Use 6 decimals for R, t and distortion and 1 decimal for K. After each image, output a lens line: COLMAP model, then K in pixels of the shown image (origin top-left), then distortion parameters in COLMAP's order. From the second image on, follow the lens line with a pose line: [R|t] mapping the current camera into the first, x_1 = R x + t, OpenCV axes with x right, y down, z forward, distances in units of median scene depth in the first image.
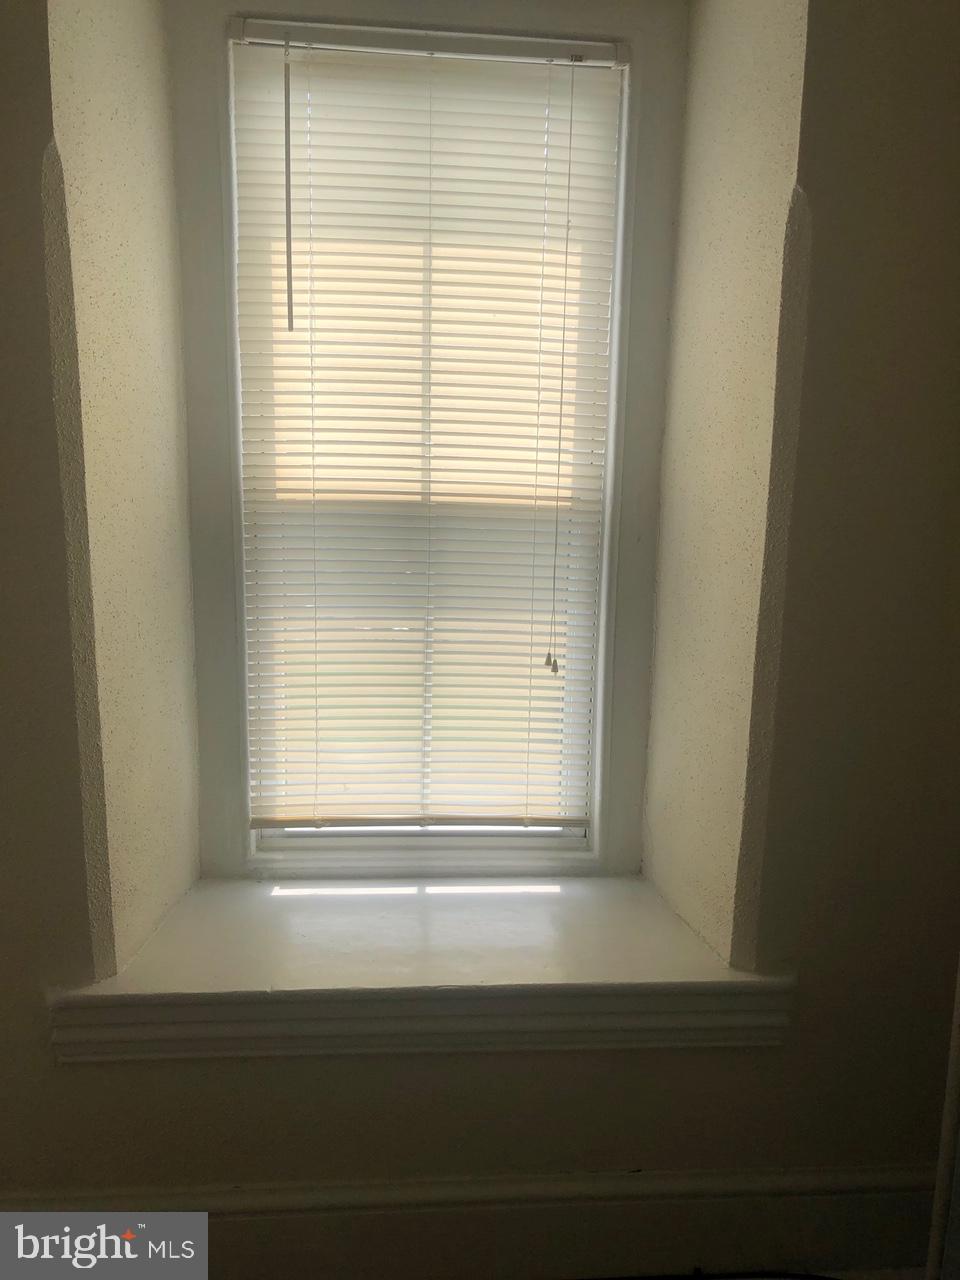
lens RADIAL K [[1026.4, 0, 480.0], [0, 1026.4, 640.0], [0, 0, 1]] dist [0.149216, -0.340234]
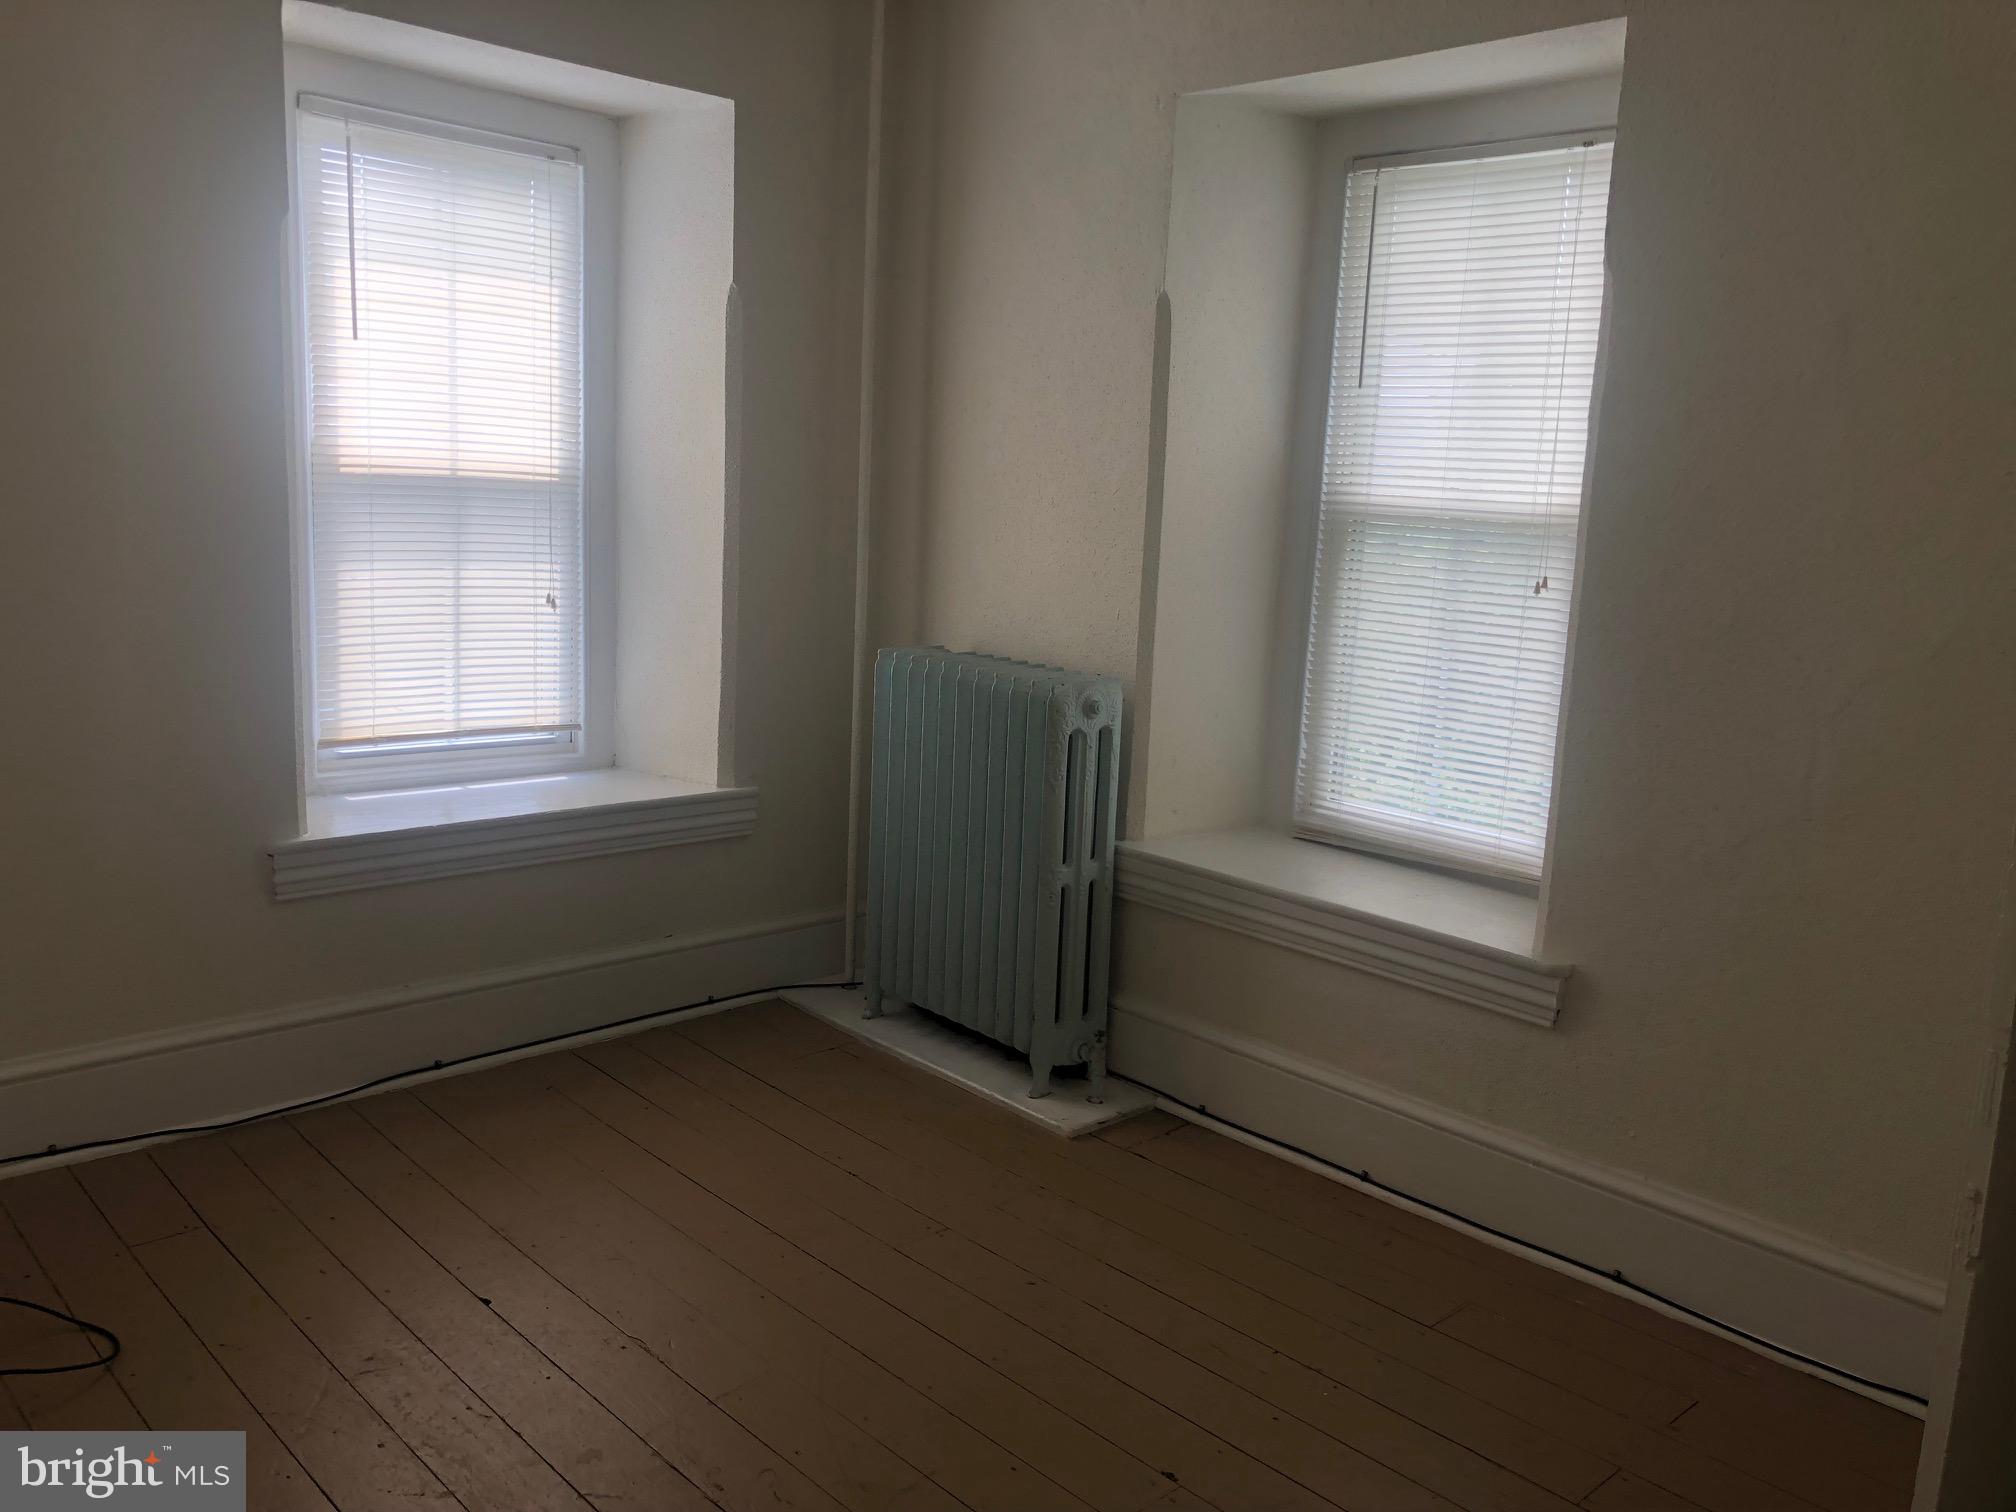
lens RADIAL K [[1616.5, 0, 1008.0], [0, 1616.5, 756.0], [0, 0, 1]] dist [0.149216, -0.340234]
pose [[0.772090, -0.095787, 0.628253, -0.812568], [0.080805, 0.995349, 0.052450, 0.156593], [-0.630355, 0.010270, 0.776239, -0.983440]]
